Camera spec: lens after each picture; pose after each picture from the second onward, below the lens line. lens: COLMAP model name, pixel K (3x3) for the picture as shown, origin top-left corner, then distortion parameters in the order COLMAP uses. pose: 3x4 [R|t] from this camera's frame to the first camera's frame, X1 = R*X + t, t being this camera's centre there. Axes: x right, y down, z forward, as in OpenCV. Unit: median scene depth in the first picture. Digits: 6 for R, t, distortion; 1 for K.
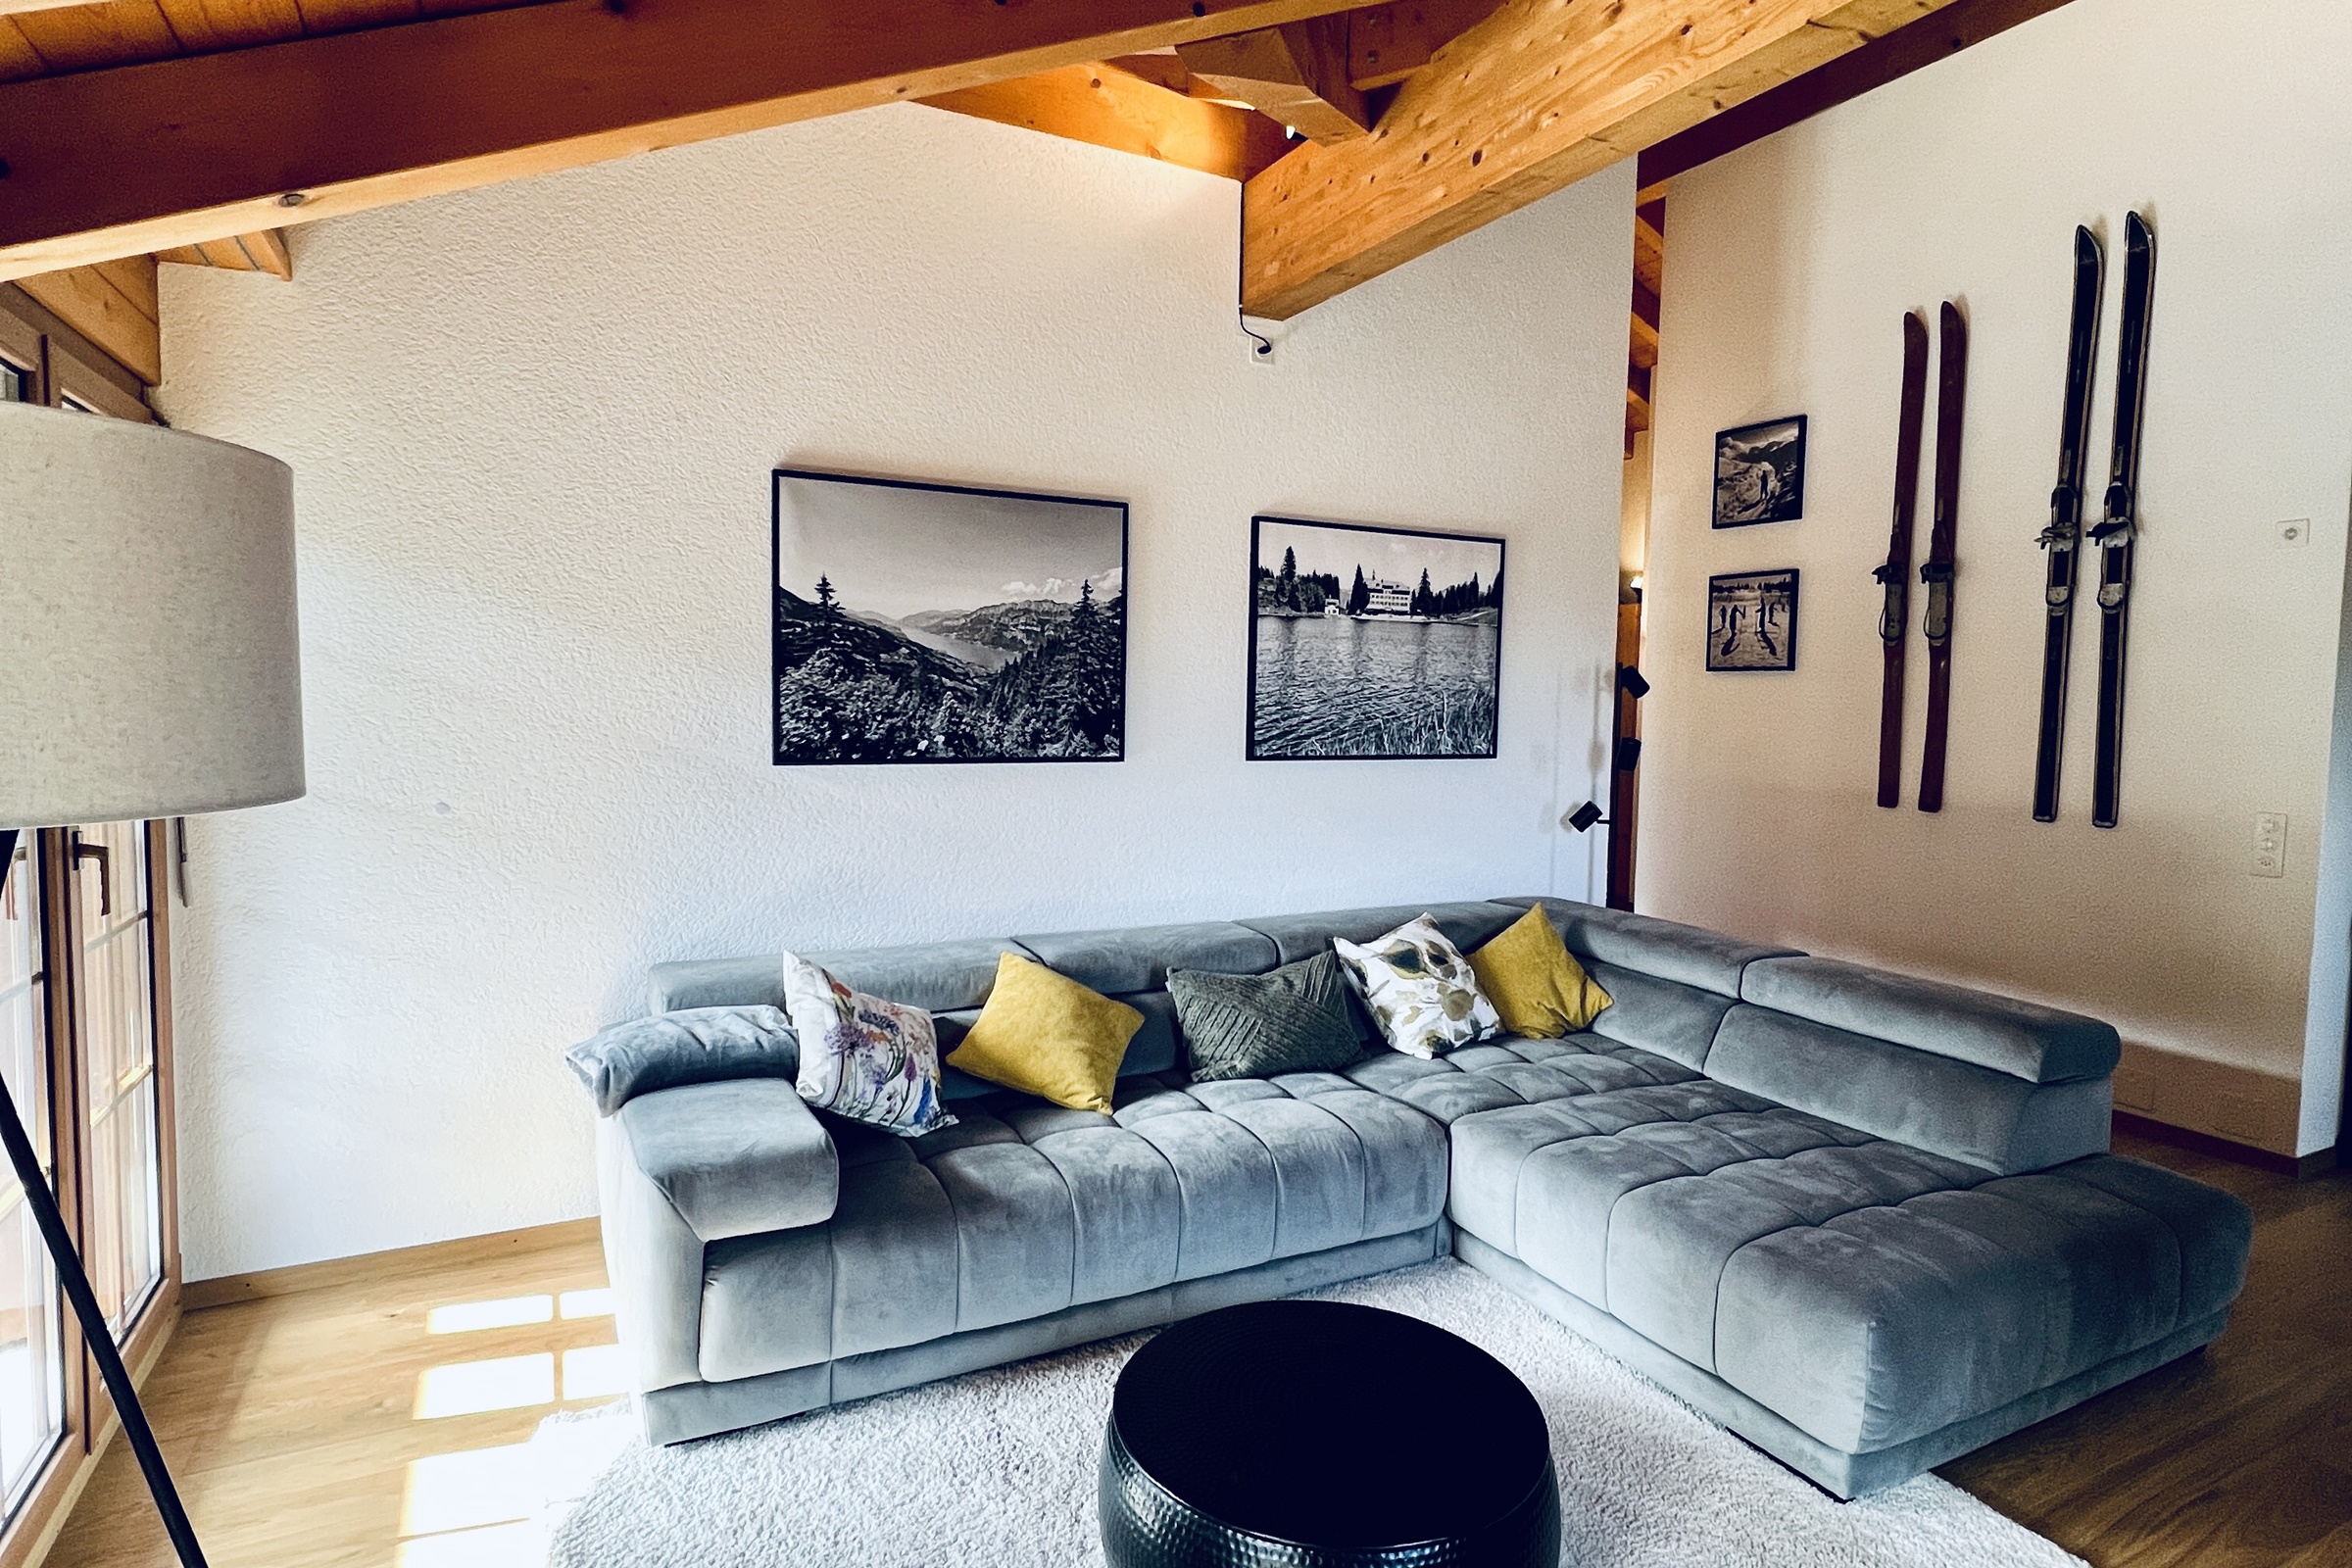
lens RADIAL K [[1247.7, 0, 1179.2], [0, 1247.7, 778.9], [0, 0, 1]] dist [0.004099, -0.000200]
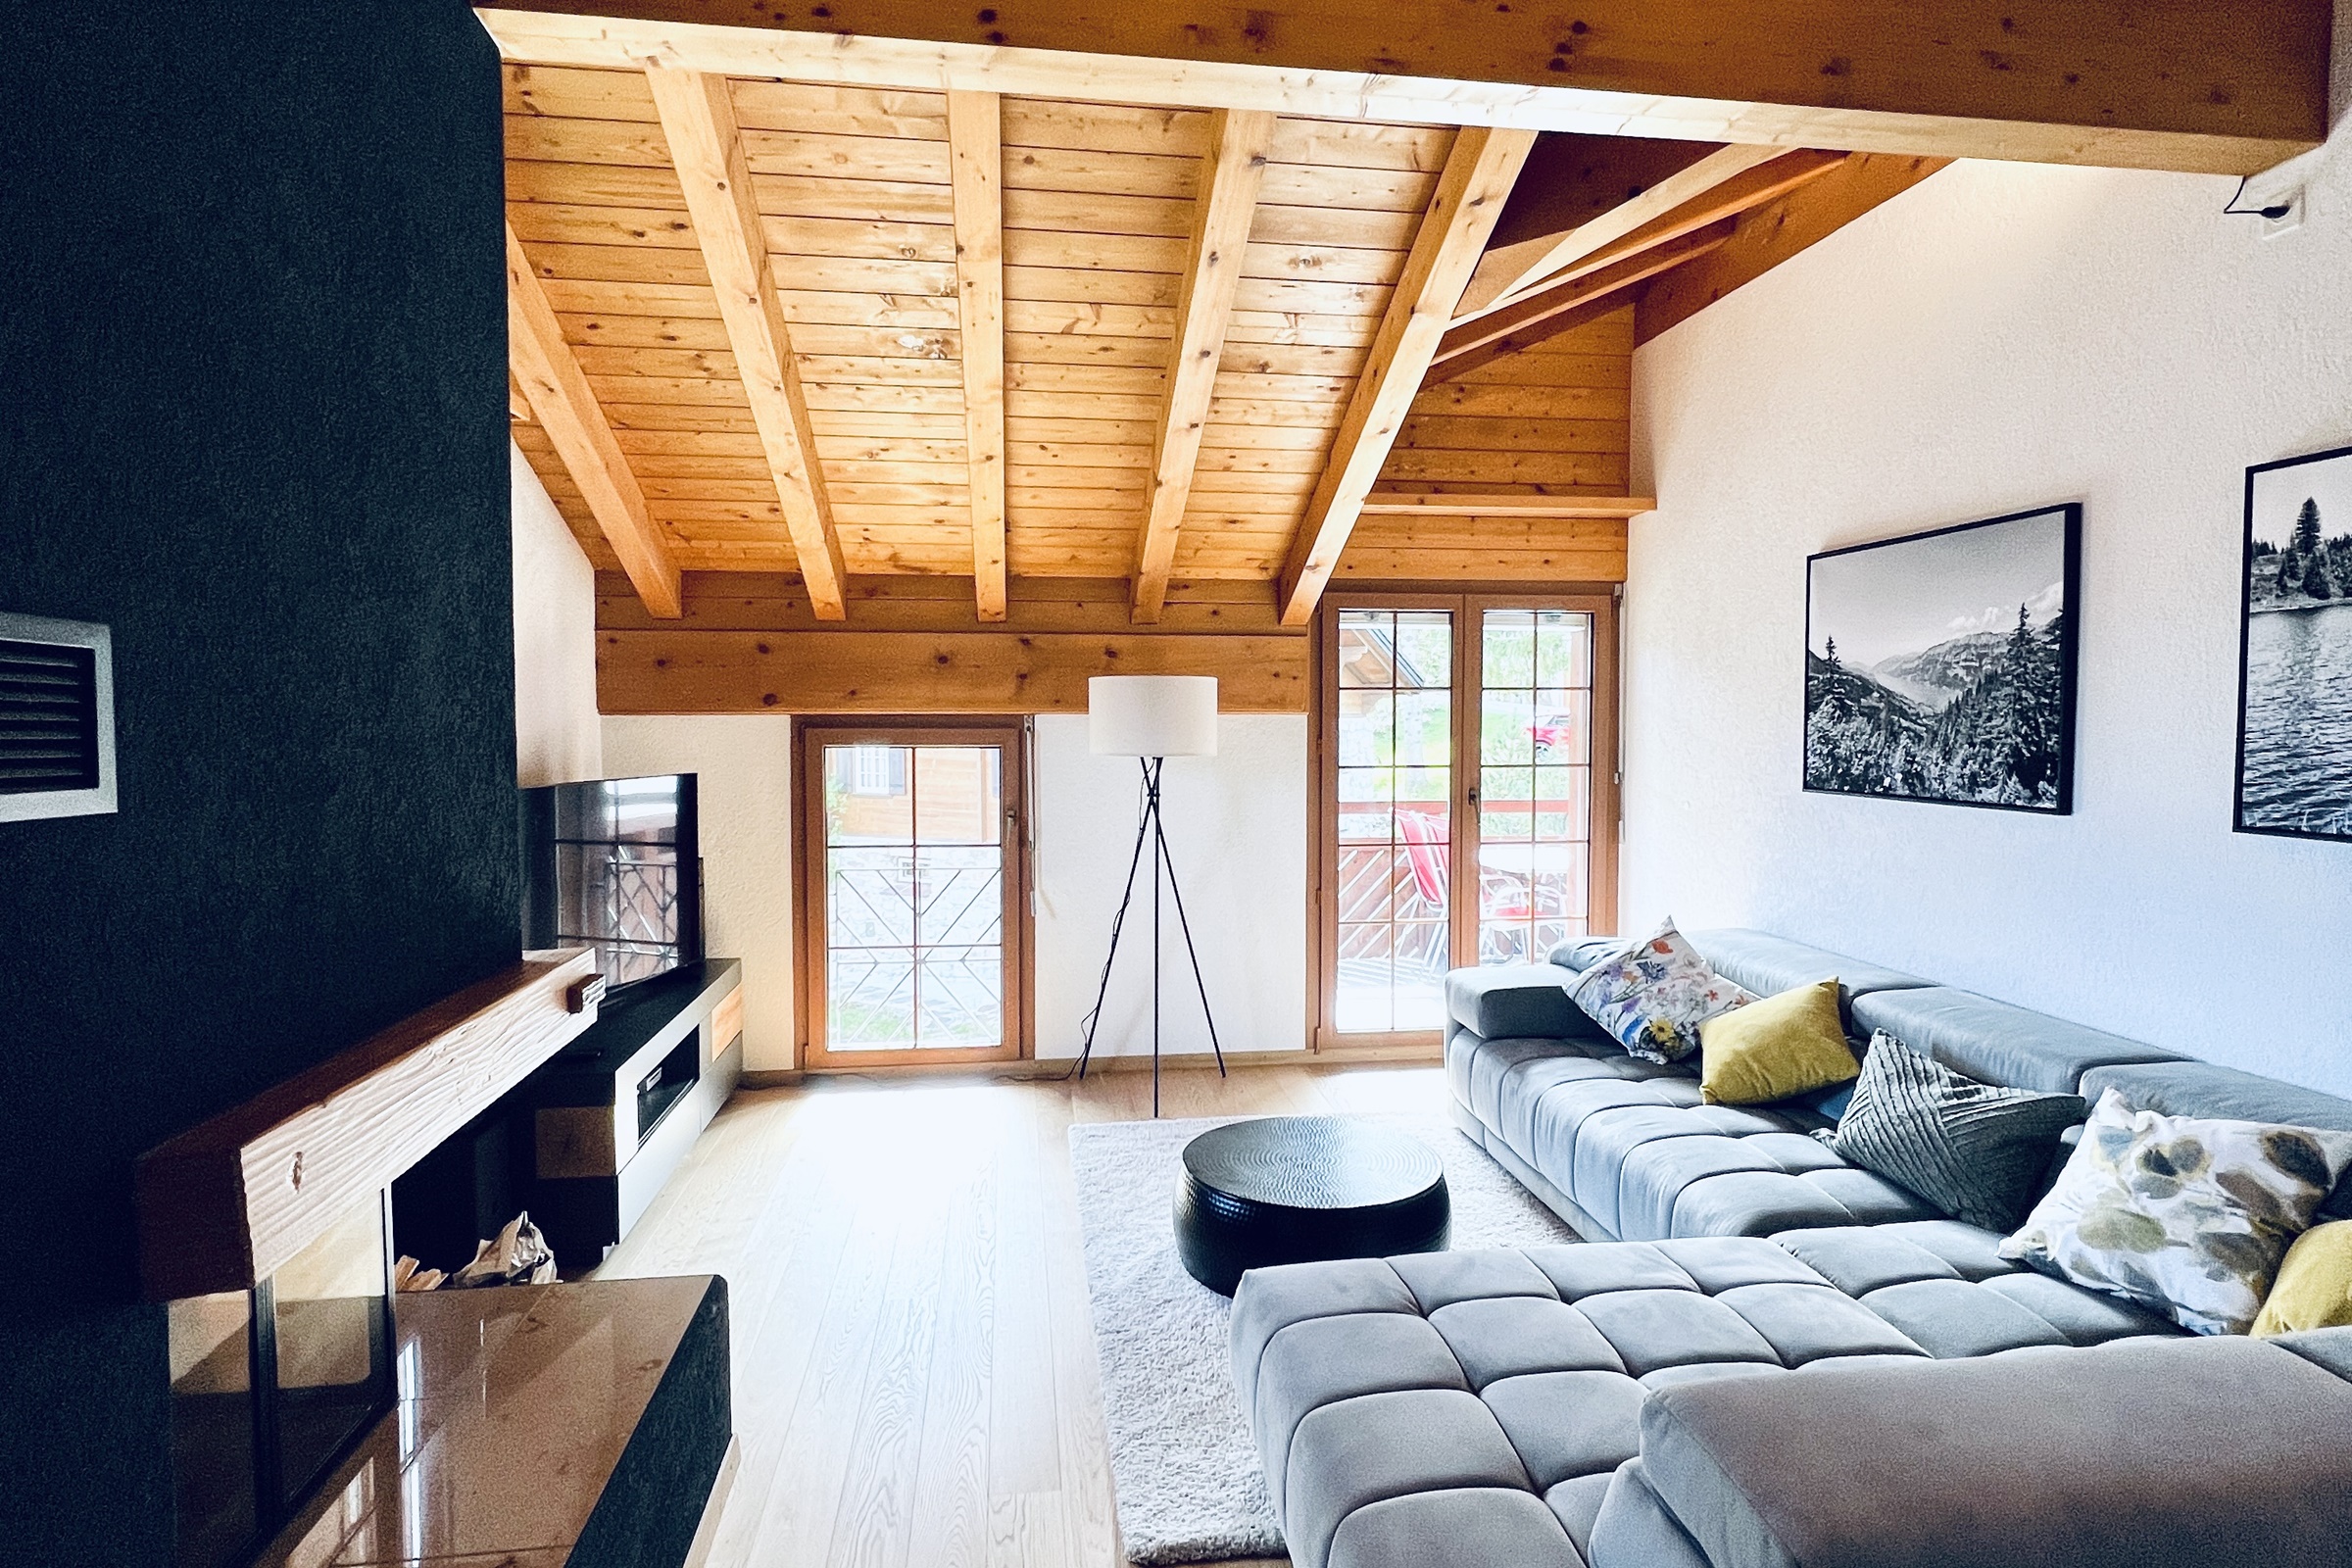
lens RADIAL K [[1247.7, 0, 1182.4], [0, 1247.7, 775.3], [0, 0, 1]] dist [0.004099, -0.000200]
pose [[-0.338282, 0.023809, -0.940744, 0.966538], [-0.072339, 0.996064, 0.051222, -0.042069], [0.938260, 0.085380, -0.335228, 0.761092]]
